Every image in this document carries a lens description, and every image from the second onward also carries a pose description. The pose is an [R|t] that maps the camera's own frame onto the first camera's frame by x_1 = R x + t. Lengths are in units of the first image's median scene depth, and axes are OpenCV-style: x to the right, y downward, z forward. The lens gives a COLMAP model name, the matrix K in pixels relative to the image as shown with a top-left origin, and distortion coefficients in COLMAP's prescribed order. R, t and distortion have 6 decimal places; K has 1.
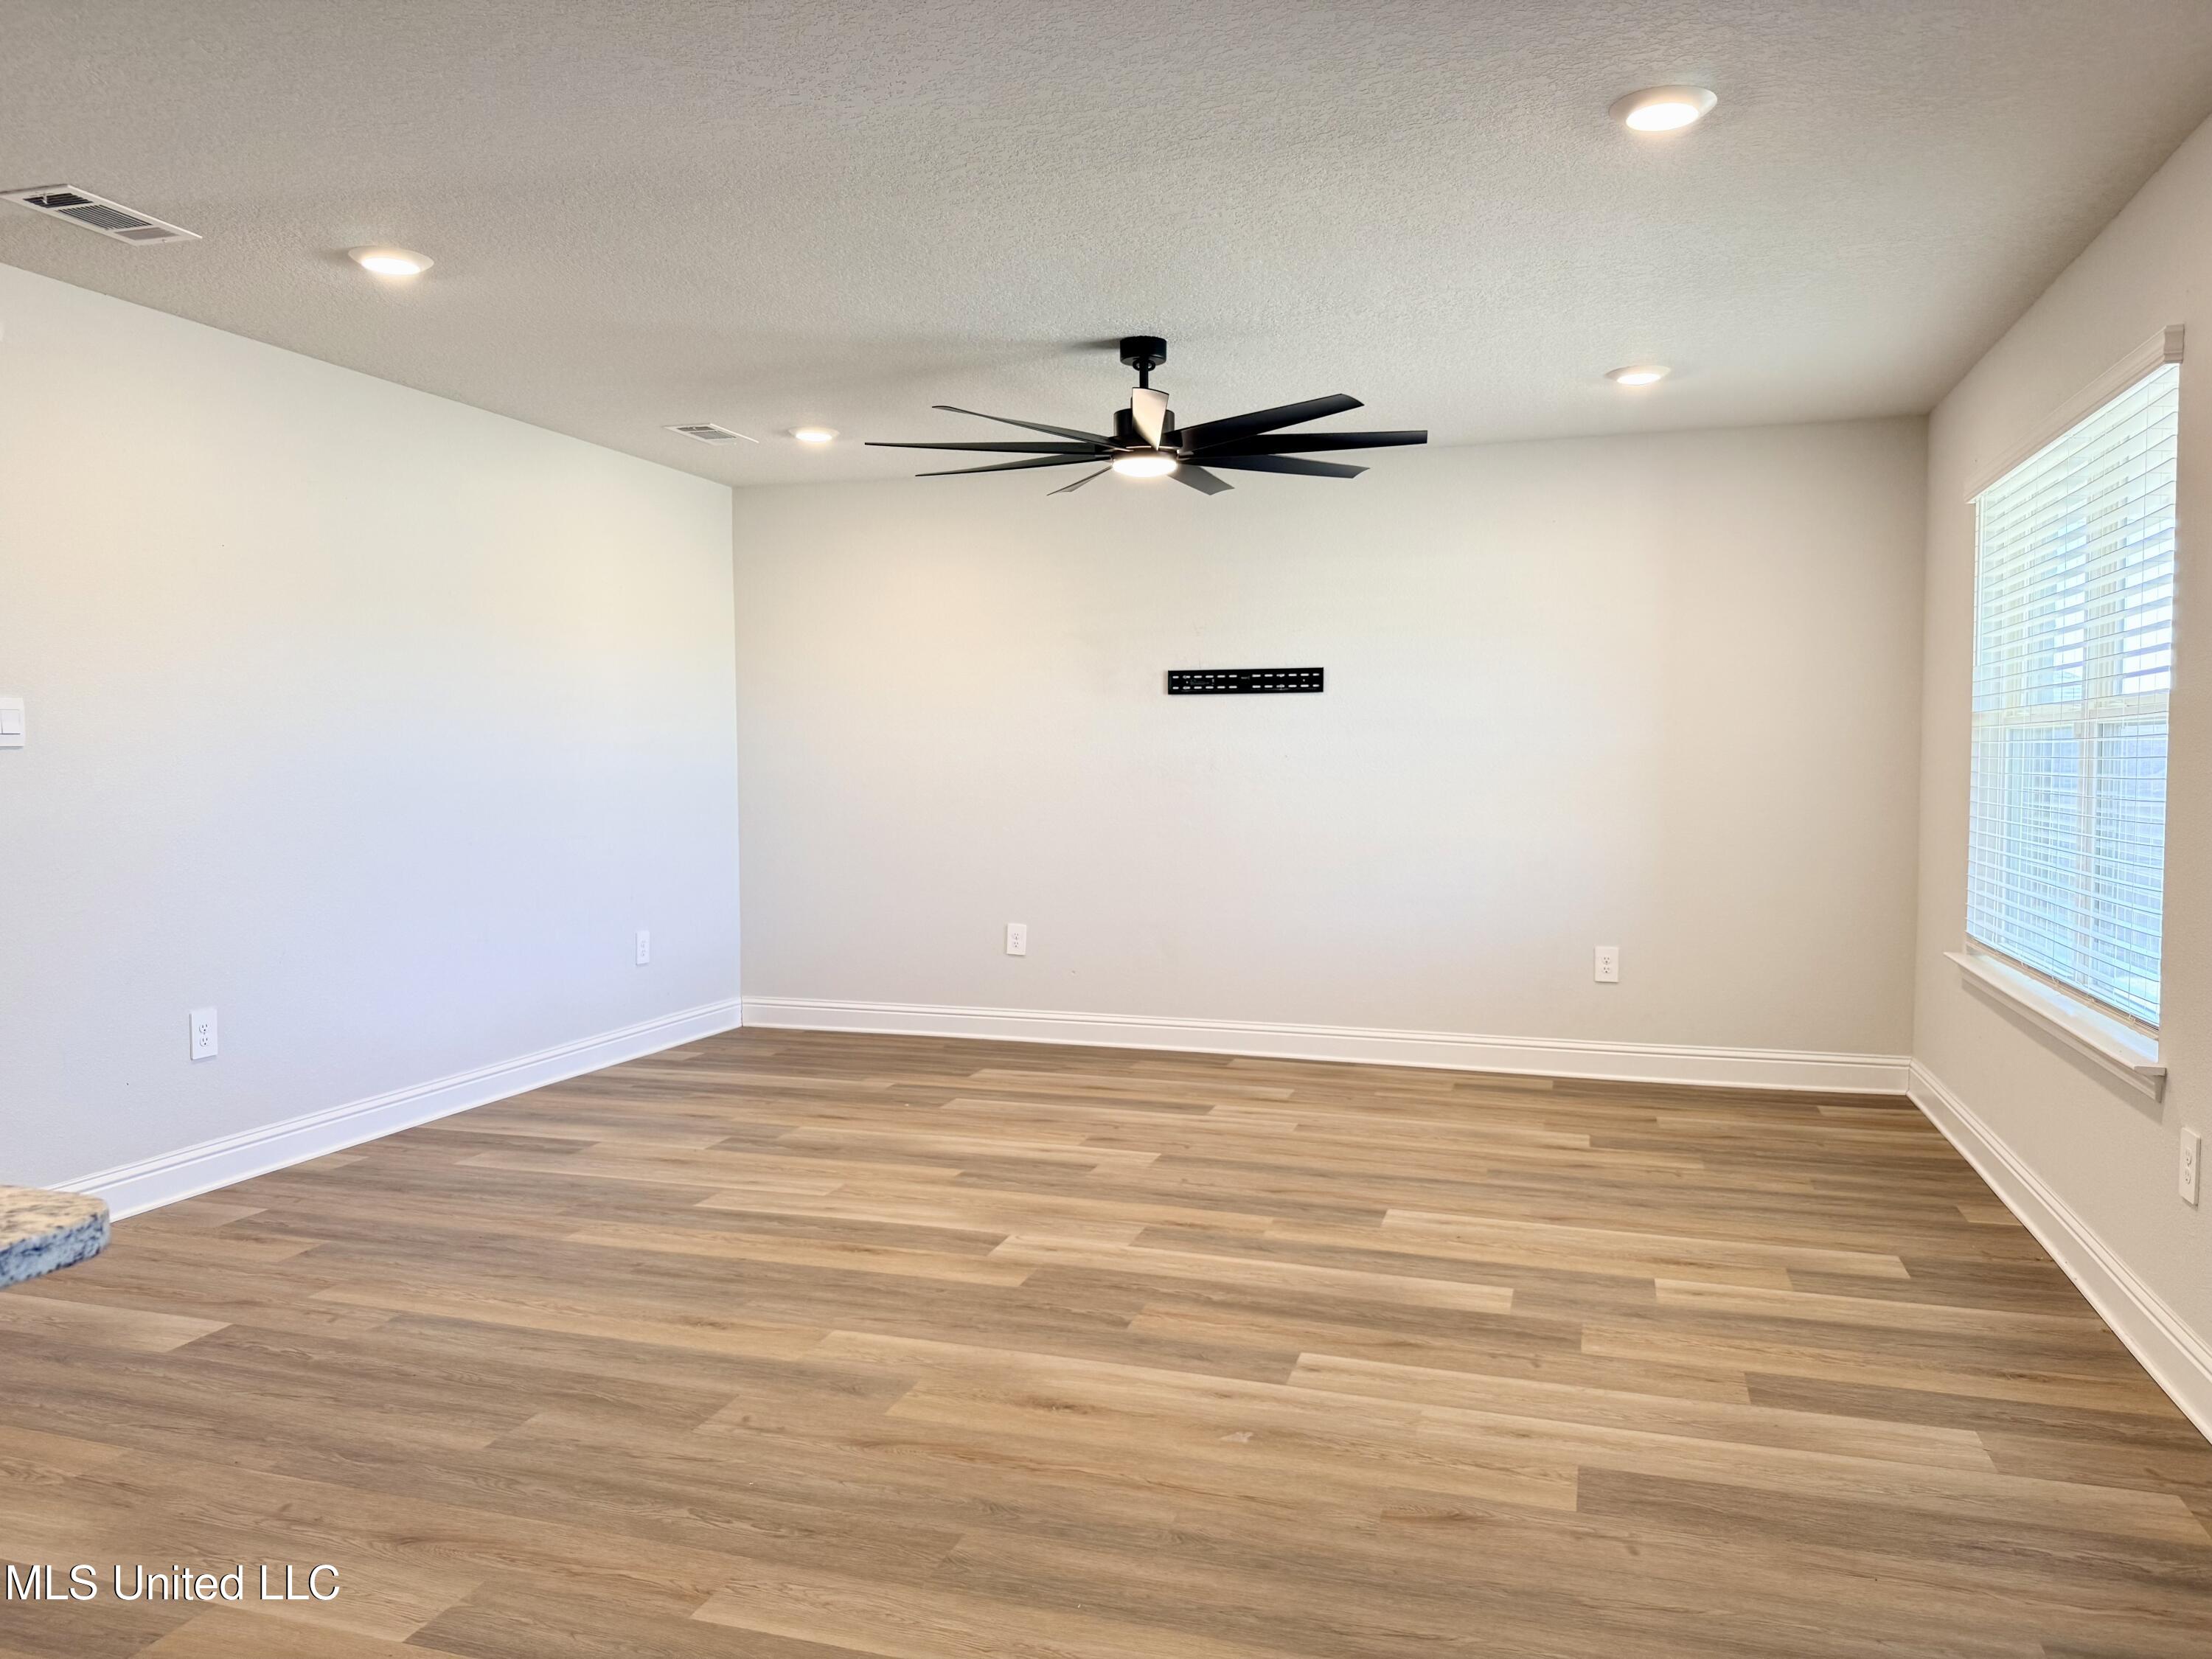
lens RADIAL K [[1540.6, 0, 1116.1], [0, 1540.6, 839.8], [0, 0, 1]] dist [0.055386, -0.067051]
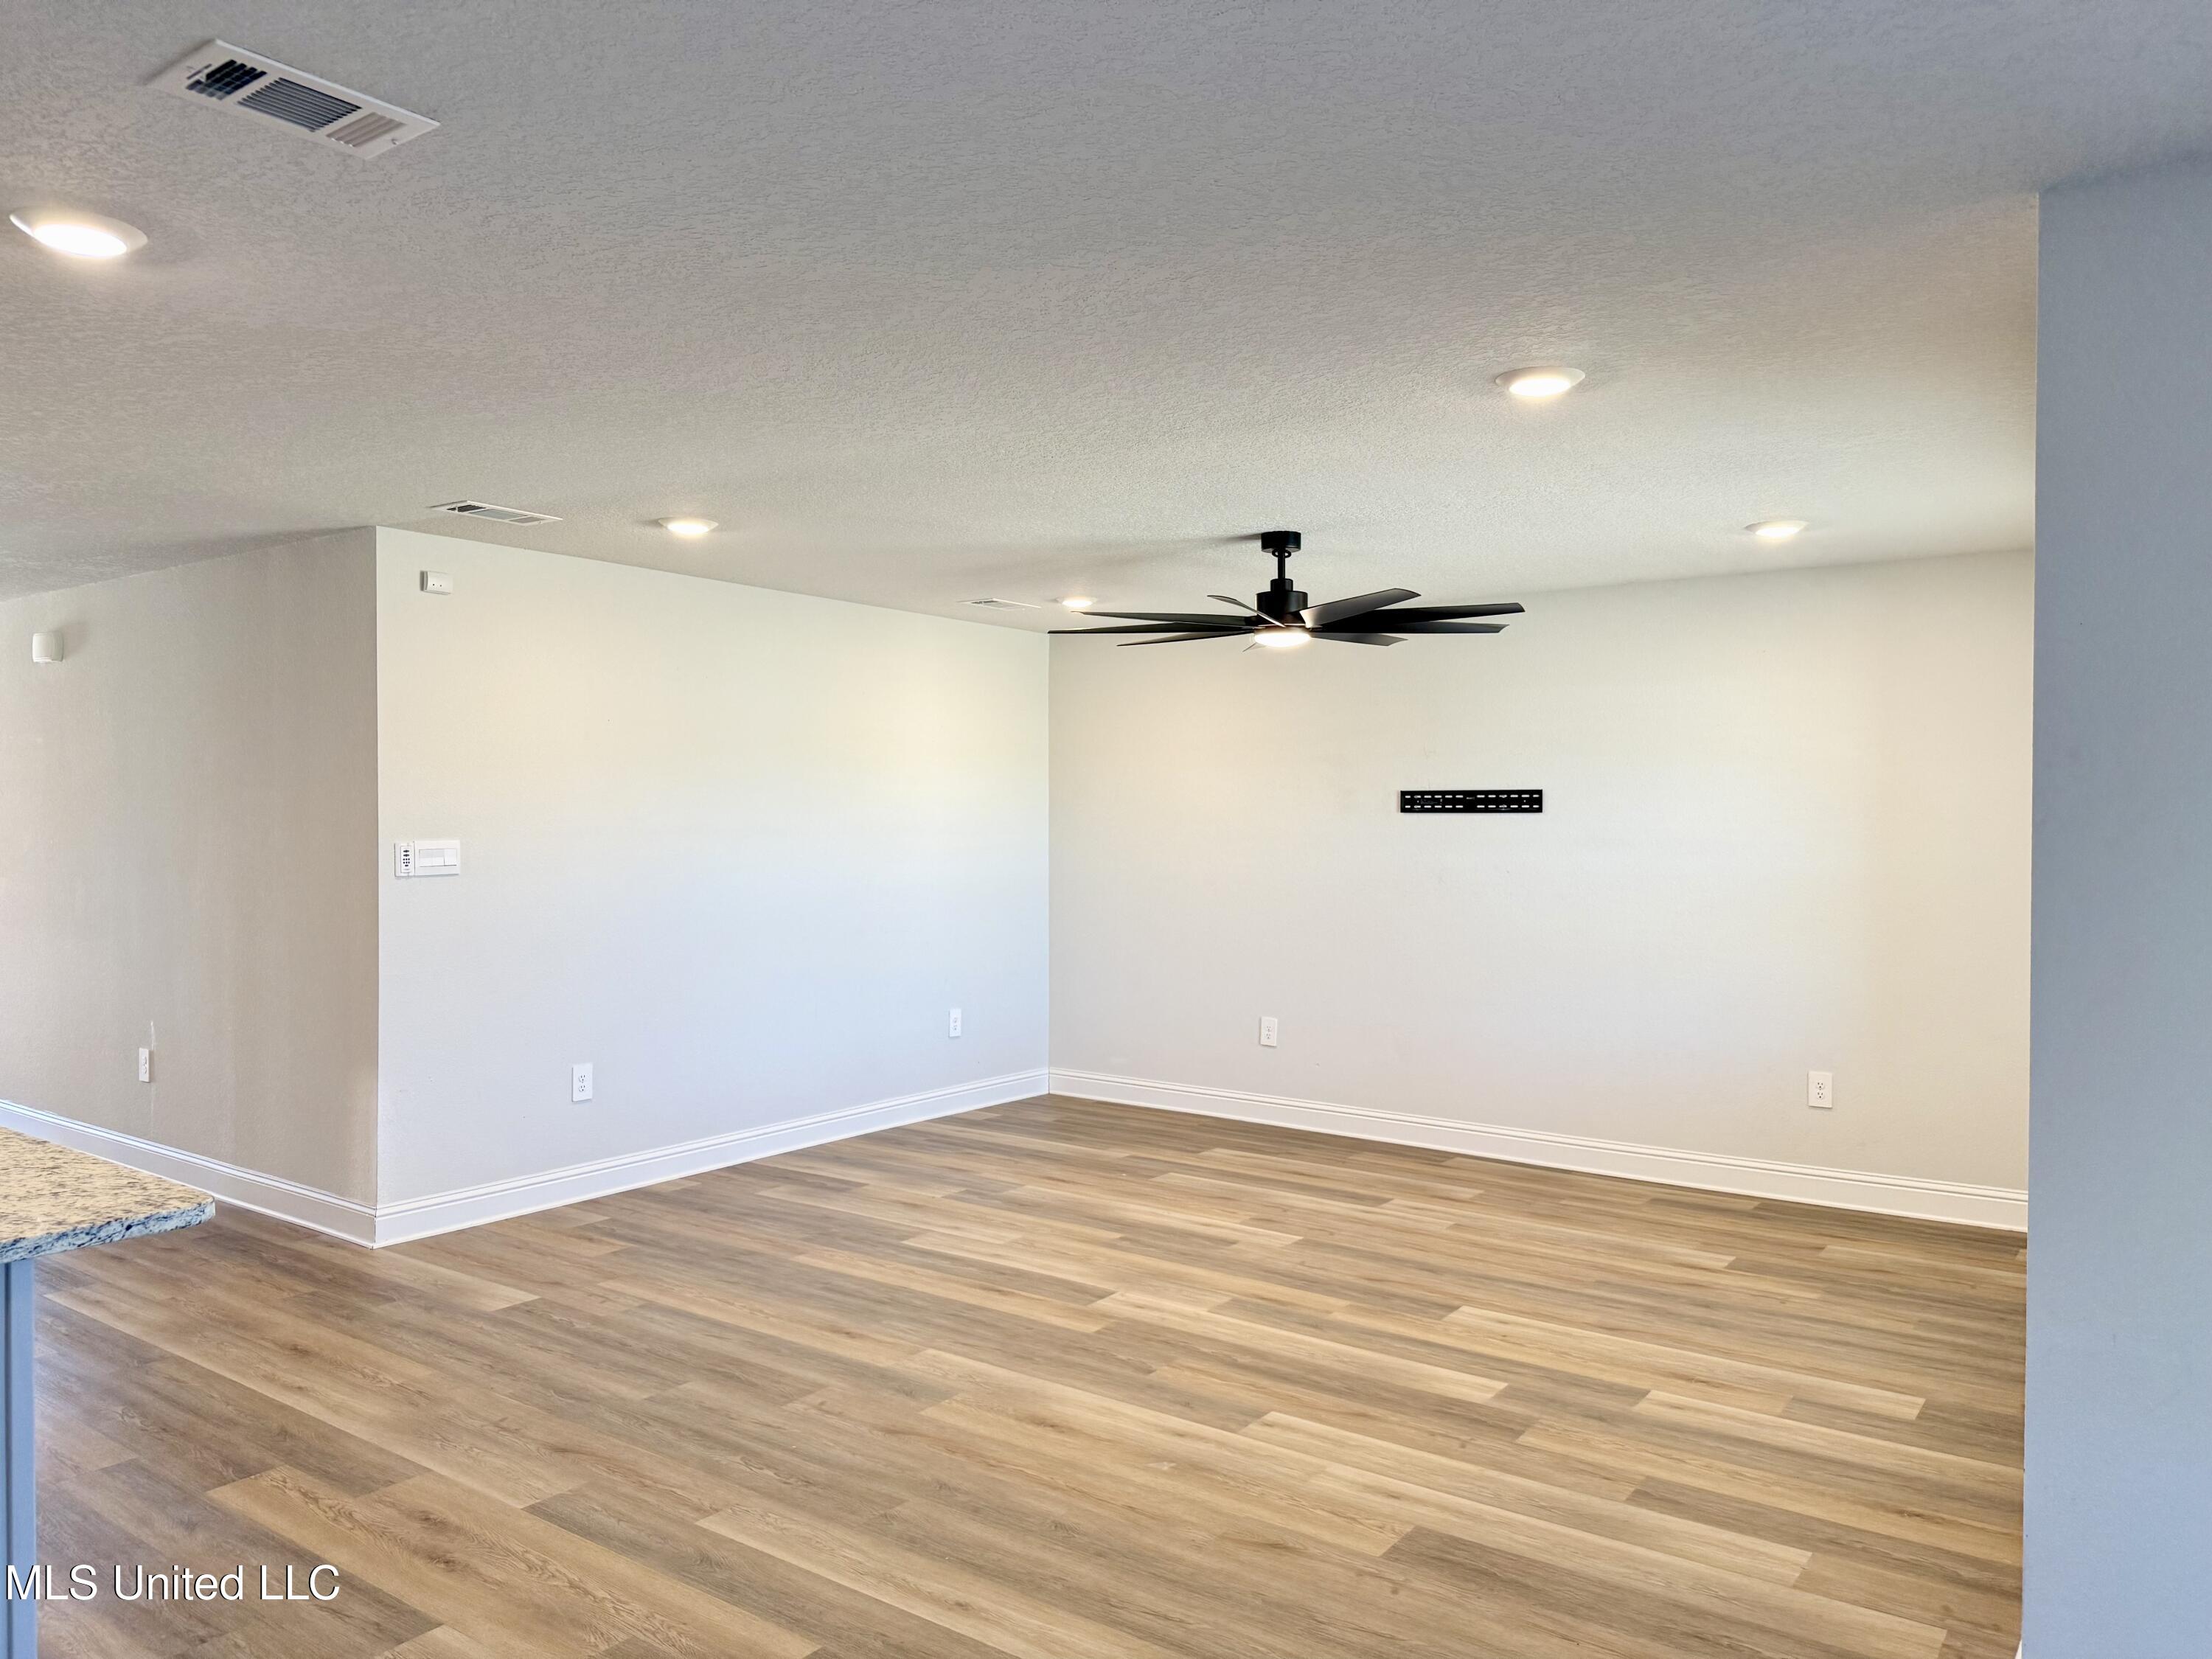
lens RADIAL K [[1540.6, 0, 1116.1], [0, 1540.6, 839.8], [0, 0, 1]] dist [0.055386, -0.067051]
pose [[0.949715, 0.009185, -0.312980, 0.343484], [-0.021819, 0.999081, -0.036887, -0.057482], [0.312354, 0.041861, 0.949043, -0.175717]]
